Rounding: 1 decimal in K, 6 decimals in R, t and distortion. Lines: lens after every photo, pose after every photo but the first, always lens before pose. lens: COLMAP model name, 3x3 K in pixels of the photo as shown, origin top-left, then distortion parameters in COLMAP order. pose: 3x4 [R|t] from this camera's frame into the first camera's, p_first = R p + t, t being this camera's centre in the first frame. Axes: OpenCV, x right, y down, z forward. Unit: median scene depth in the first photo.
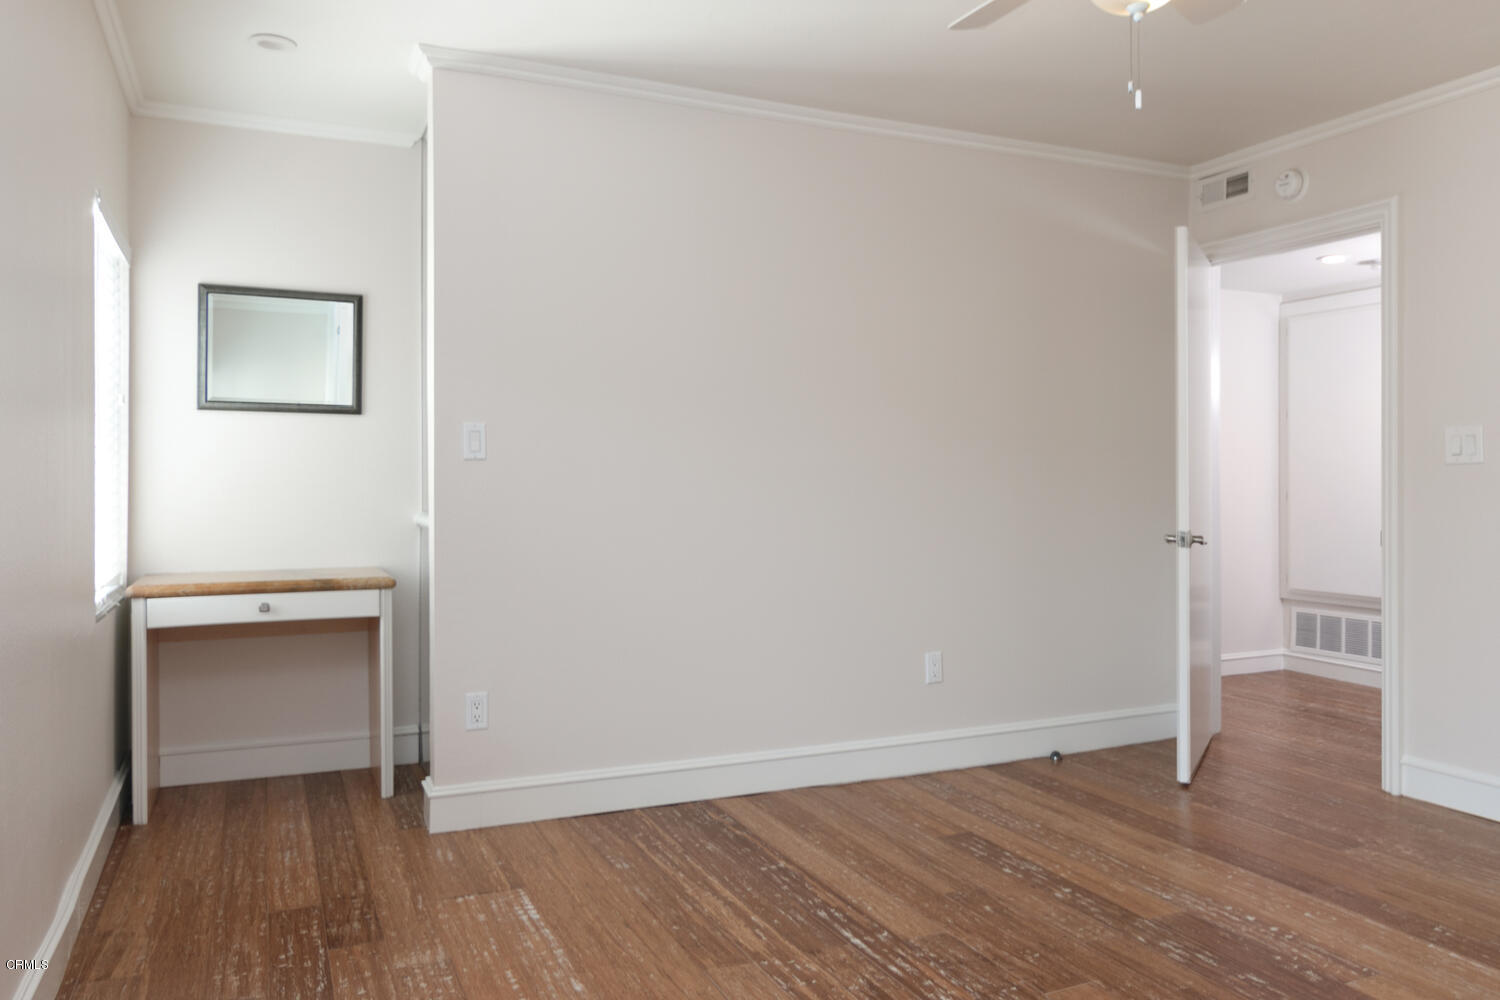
lens RADIAL K [[1102.0, 0, 758.8], [0, 1102.0, 493.2], [0, 0, 1]] dist [-0.000462, 0.002230]
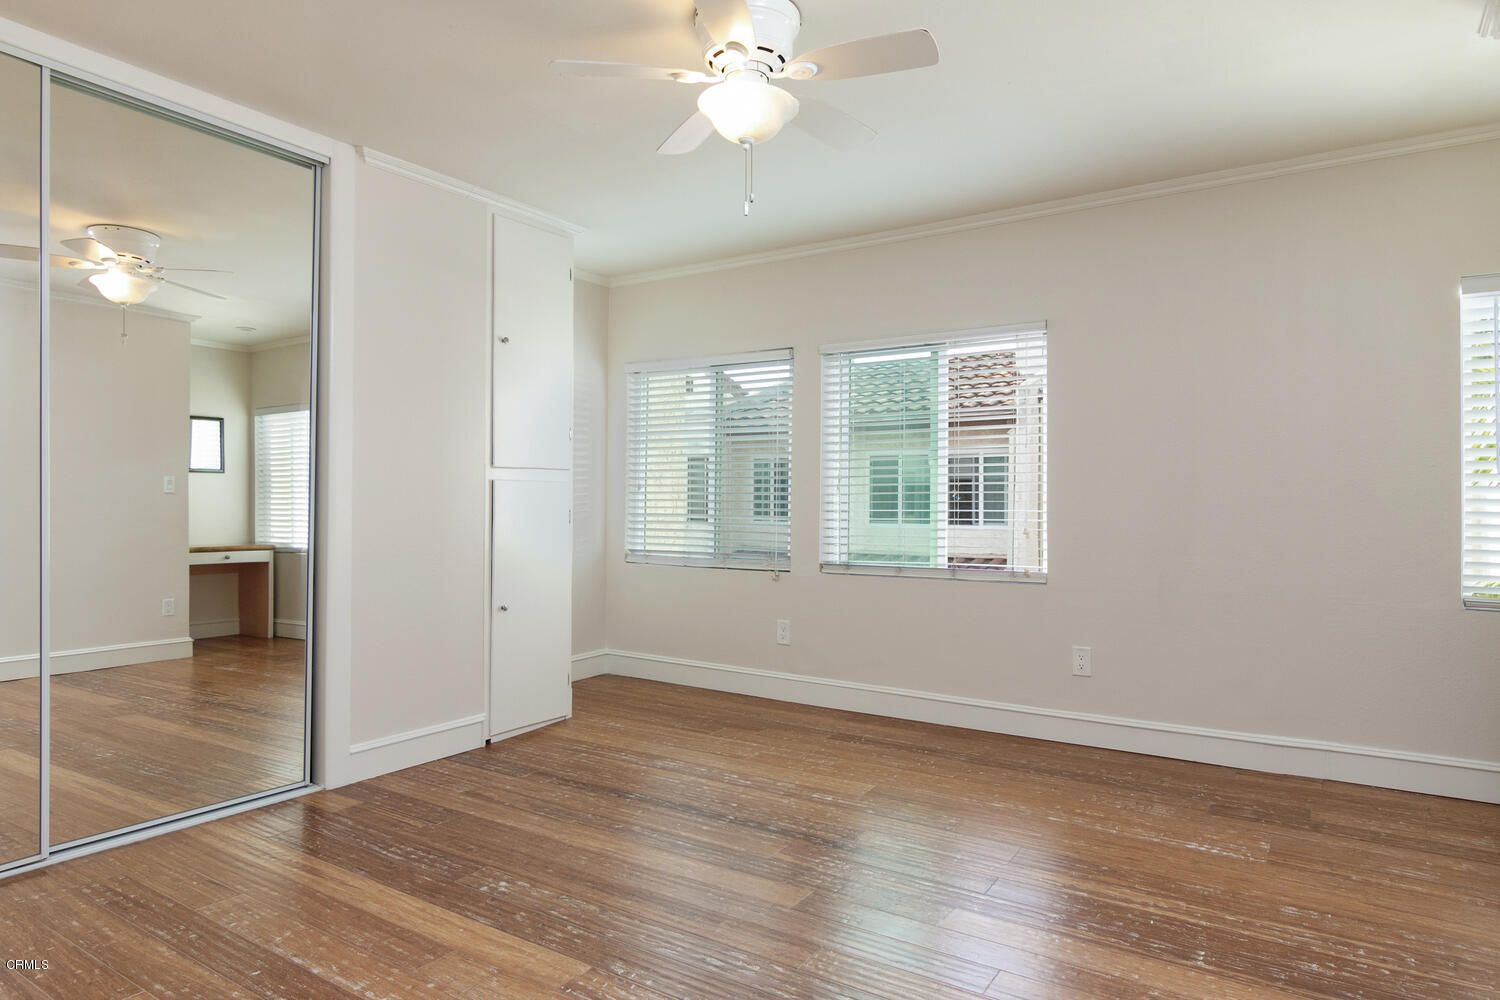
lens RADIAL K [[908.4, 0, 744.7], [0, 908.4, 492.8], [0, 0, 1]] dist [-0.001011, -0.000487]
pose [[-0.850353, -0.006864, -0.526168, 0.729939], [-0.009389, 0.999954, 0.002129, -0.011891], [0.526129, 0.006751, -0.850378, 1.525691]]
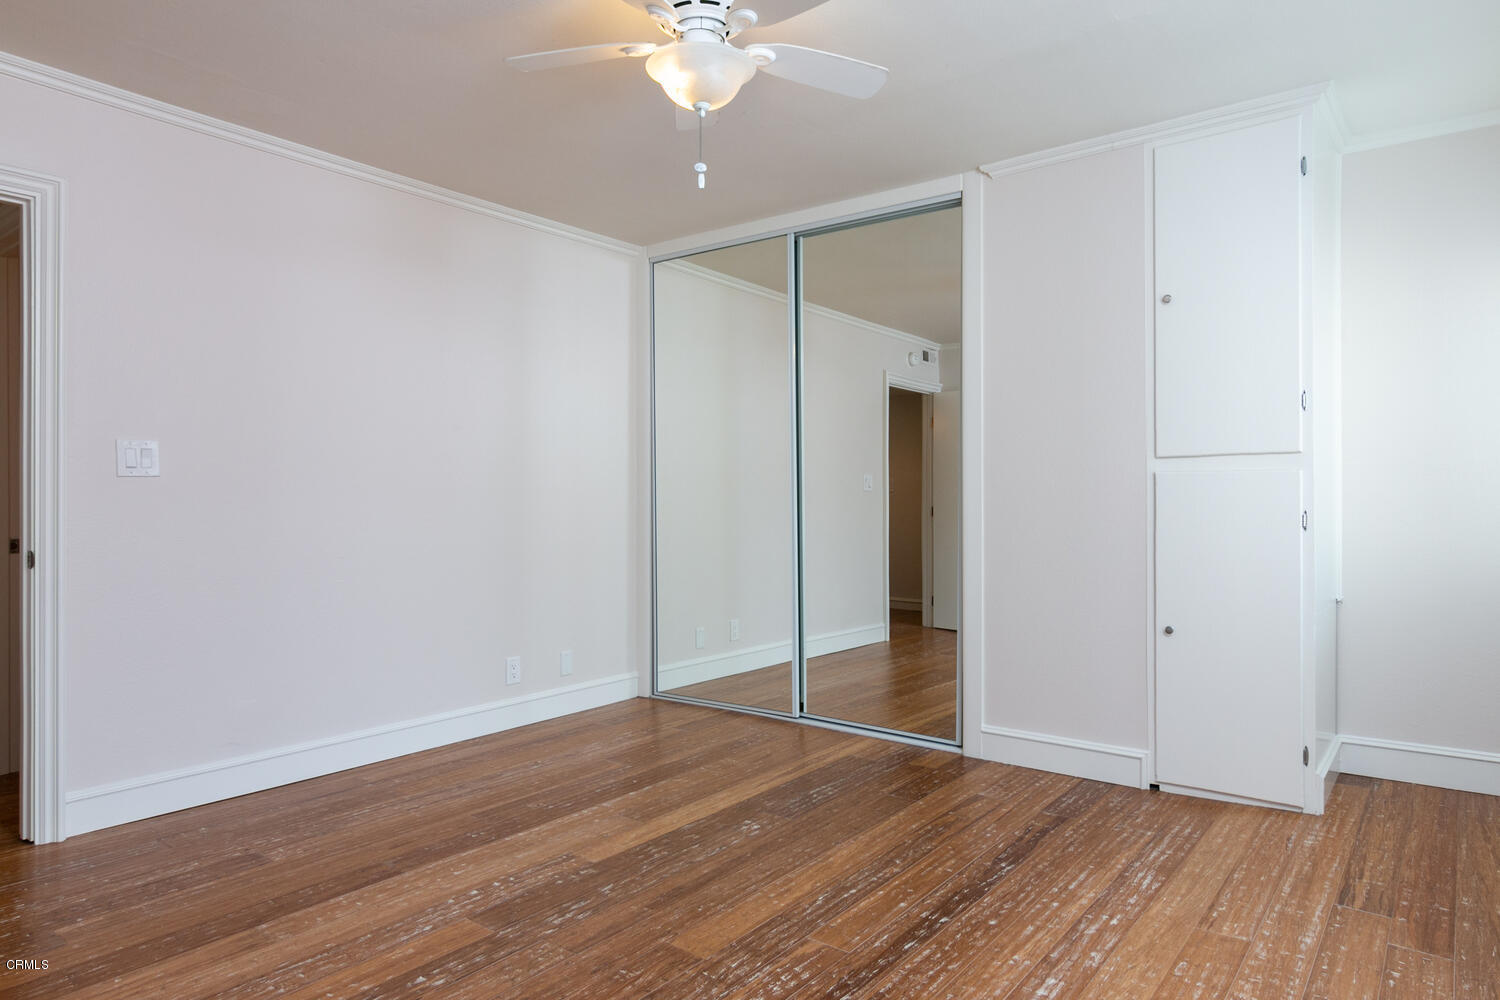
lens RADIAL K [[908.4, 0, 757.1], [0, 908.4, 507.5], [0, 0, 1]] dist [-0.001011, -0.000487]
pose [[-0.461315, -0.008635, 0.887194, -0.459136], [0.012317, 0.999794, 0.016135, -0.005789], [-0.887151, 0.018370, -0.461114, 1.116879]]
